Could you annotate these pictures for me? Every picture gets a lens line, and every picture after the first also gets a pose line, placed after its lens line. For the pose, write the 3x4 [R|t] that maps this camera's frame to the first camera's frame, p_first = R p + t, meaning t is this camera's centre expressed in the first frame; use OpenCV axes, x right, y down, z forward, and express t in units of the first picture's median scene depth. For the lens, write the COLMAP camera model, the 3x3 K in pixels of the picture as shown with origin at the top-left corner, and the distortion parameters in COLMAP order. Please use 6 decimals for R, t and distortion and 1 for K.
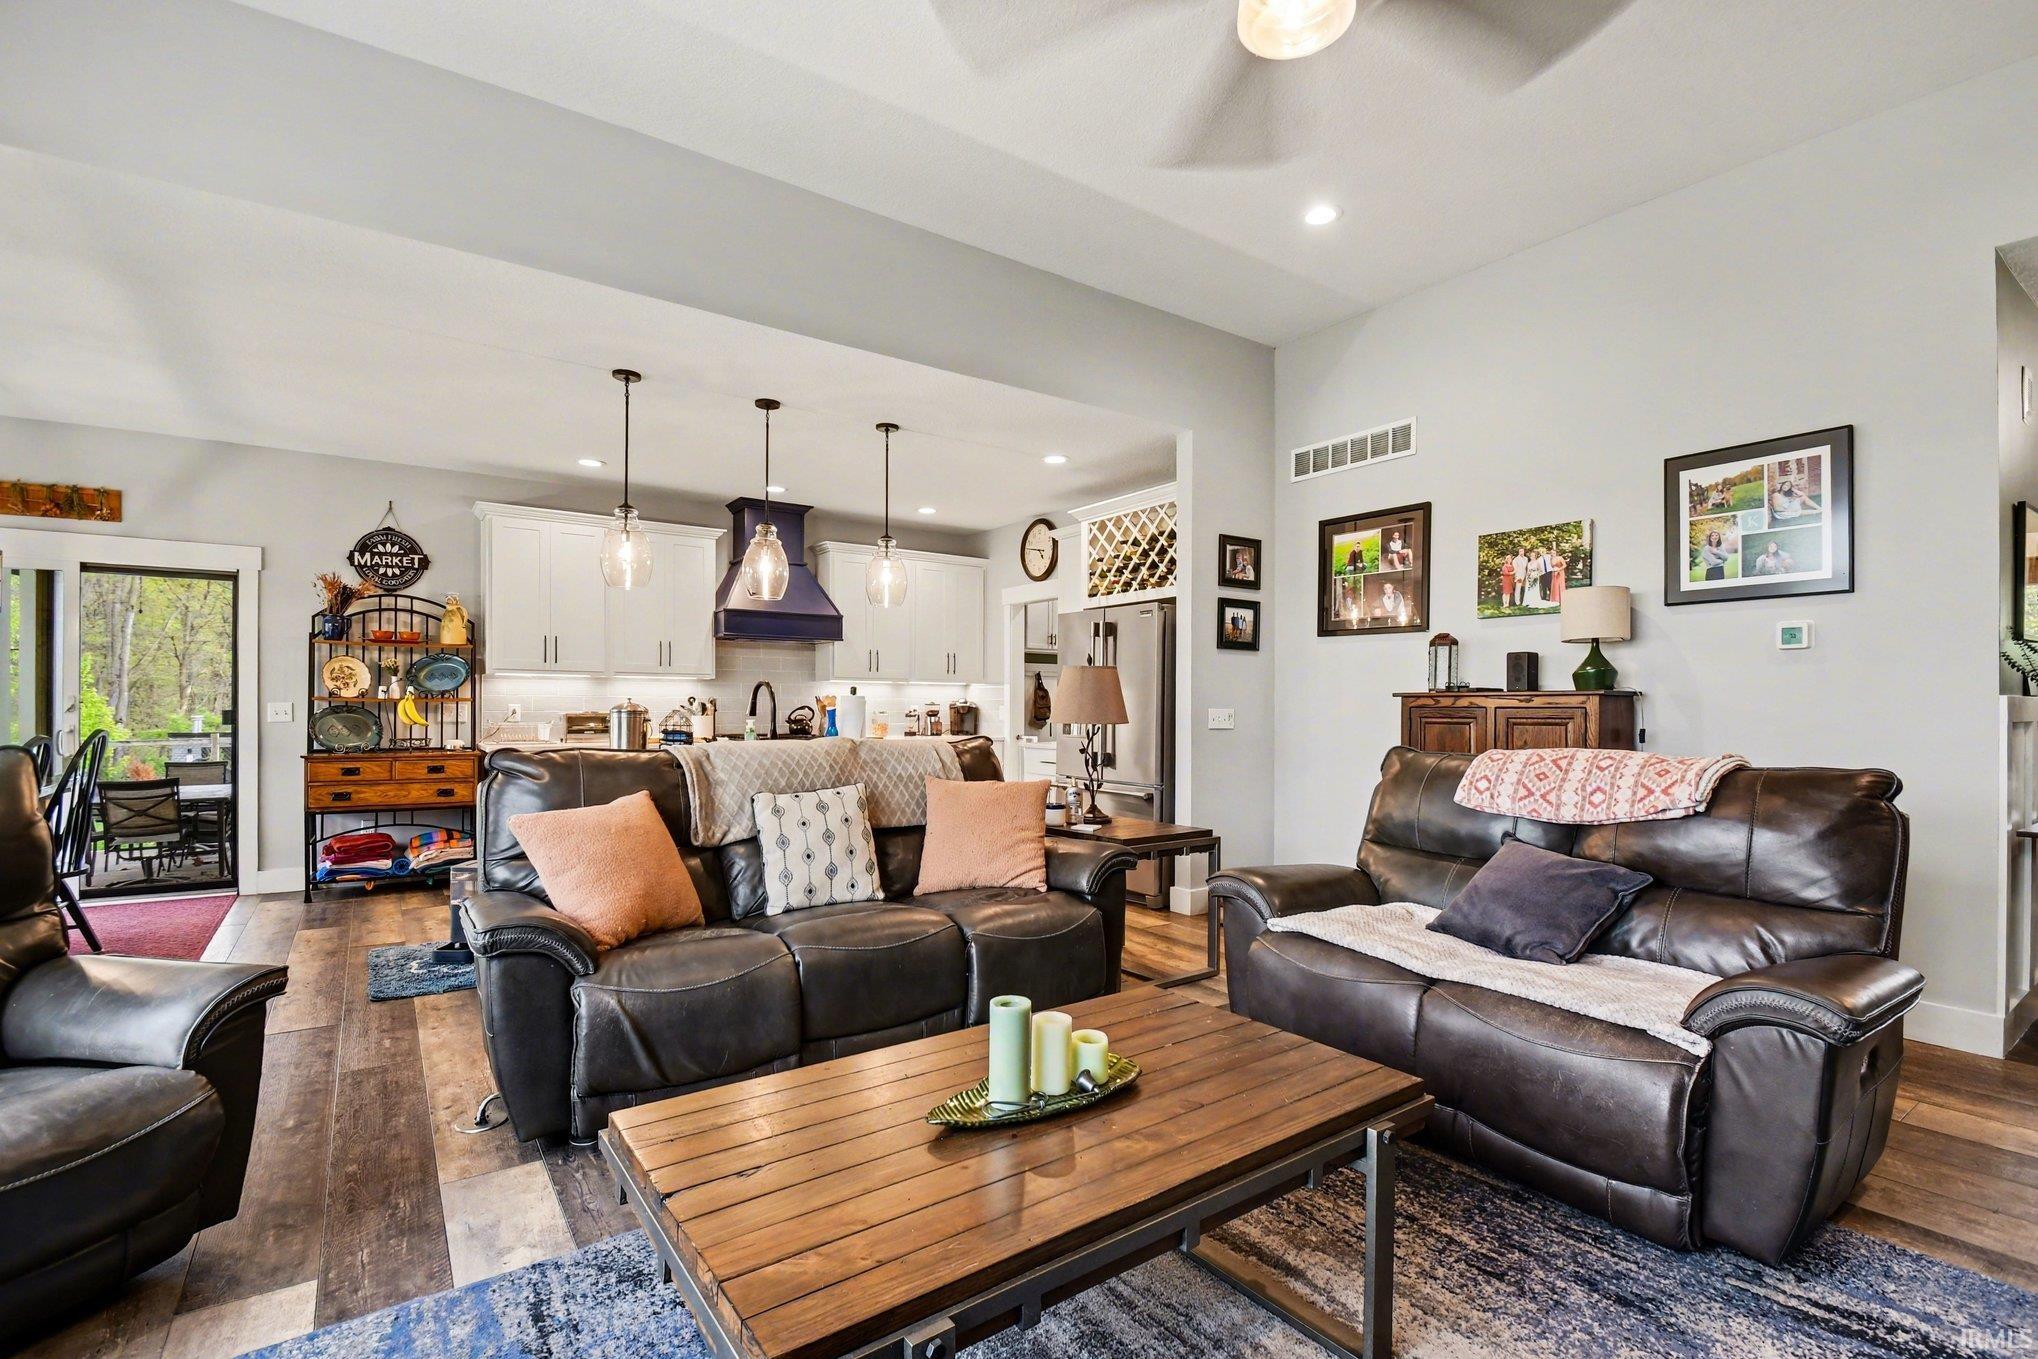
lens RADIAL K [[910.5, 0, 1016.5], [0, 910.5, 722.5], [0, 0, 1]] dist [0.016262, -0.017688]
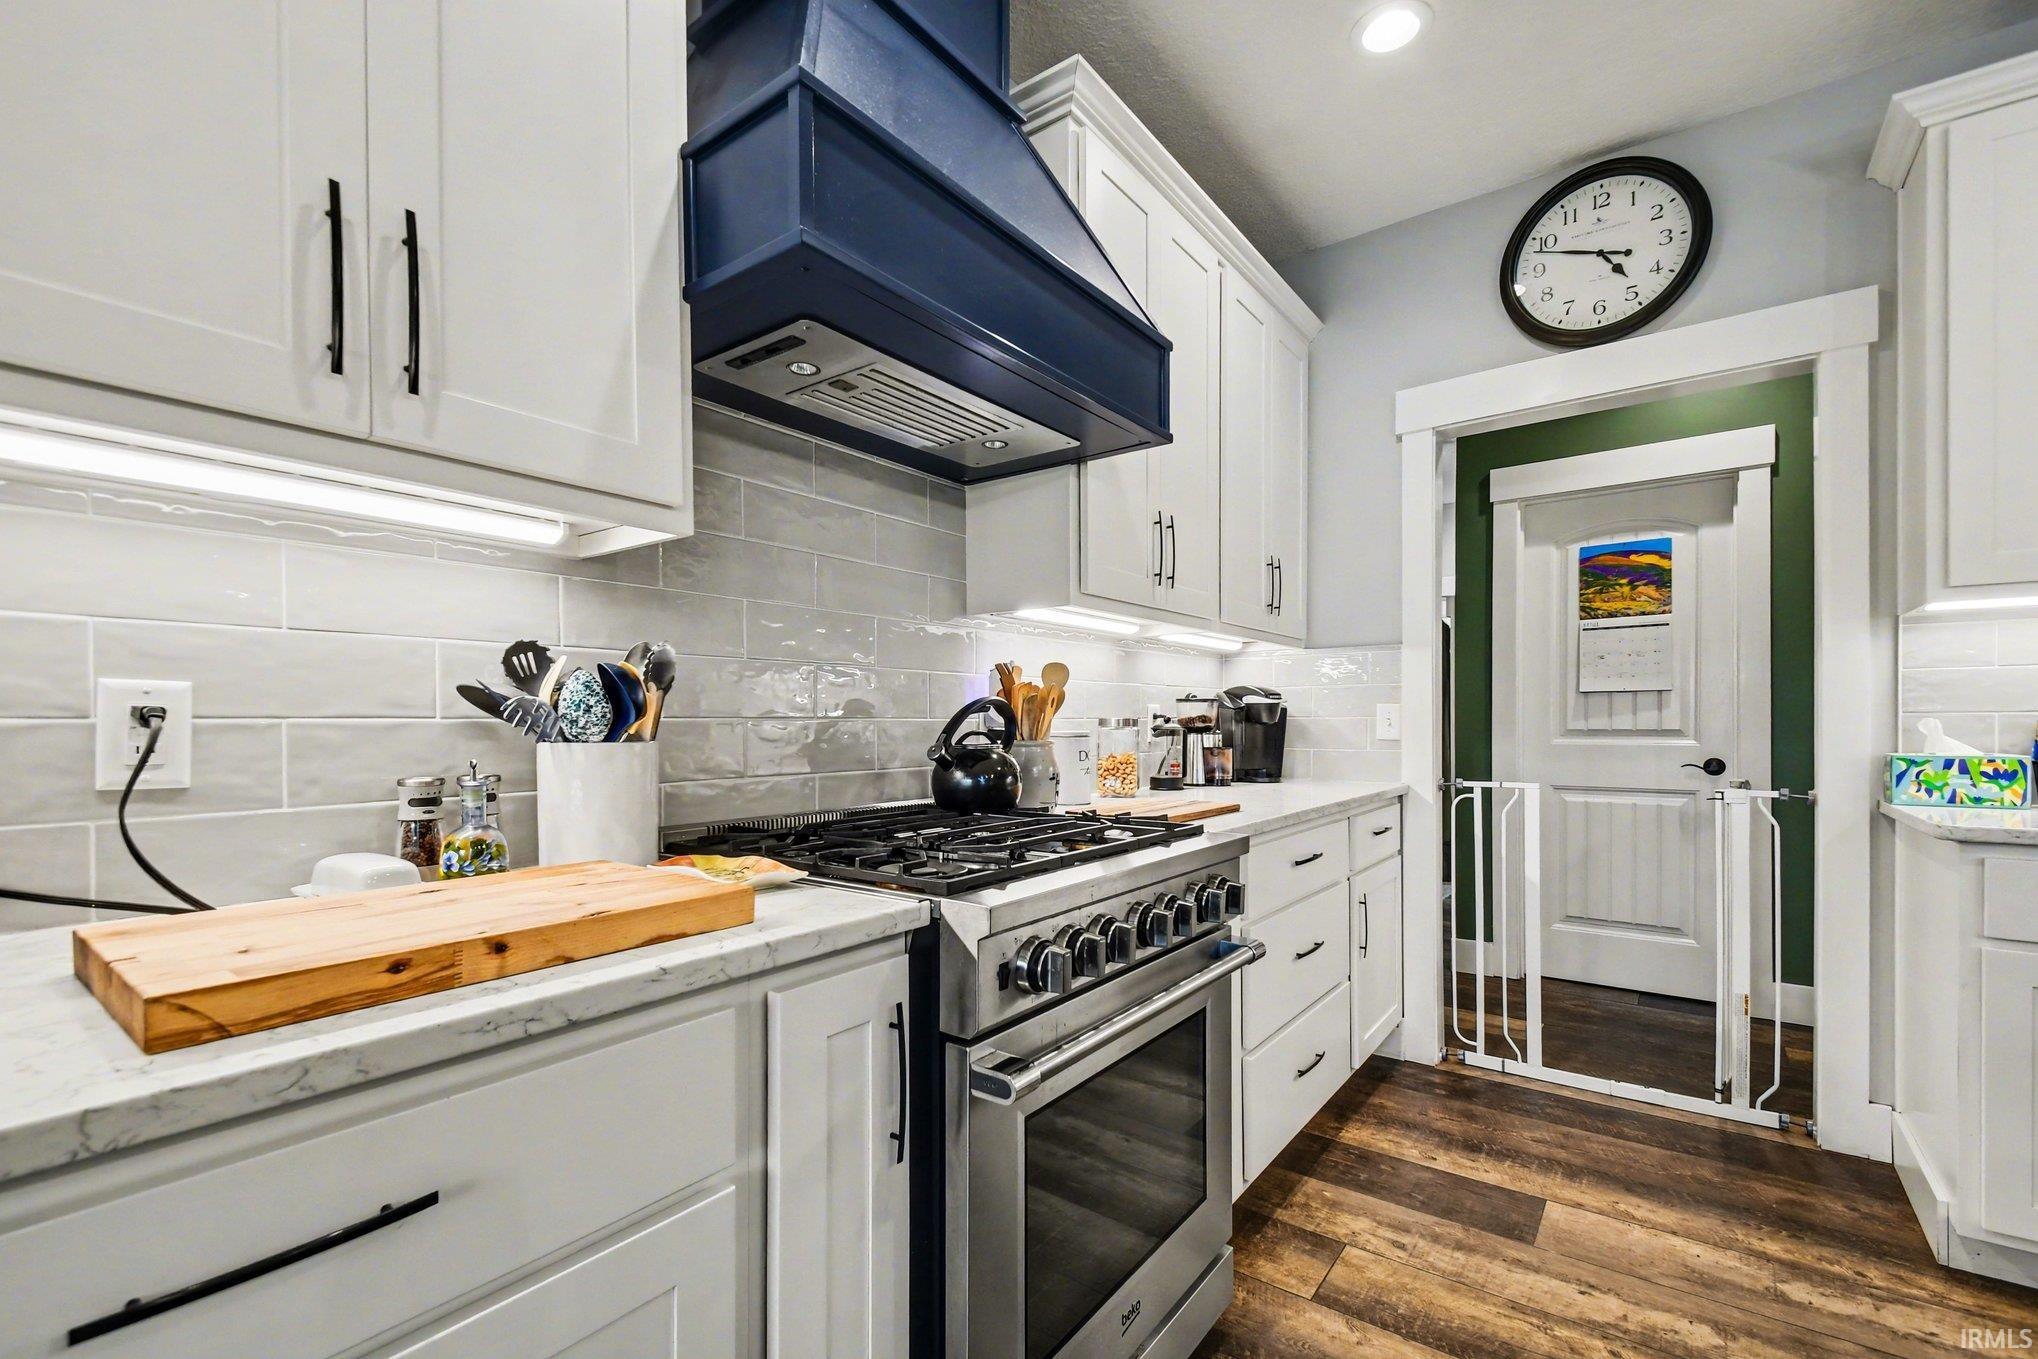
lens RADIAL K [[881.9, 0, 1018.1], [0, 881.9, 727.5], [0, 0, 1]] dist [0.020567, -0.013617]
pose [[0.949736, -0.011752, 0.312830, -0.380899], [0.015990, 0.999812, -0.010986, -0.008403], [-0.312642, 0.015436, 0.949746, 0.956040]]
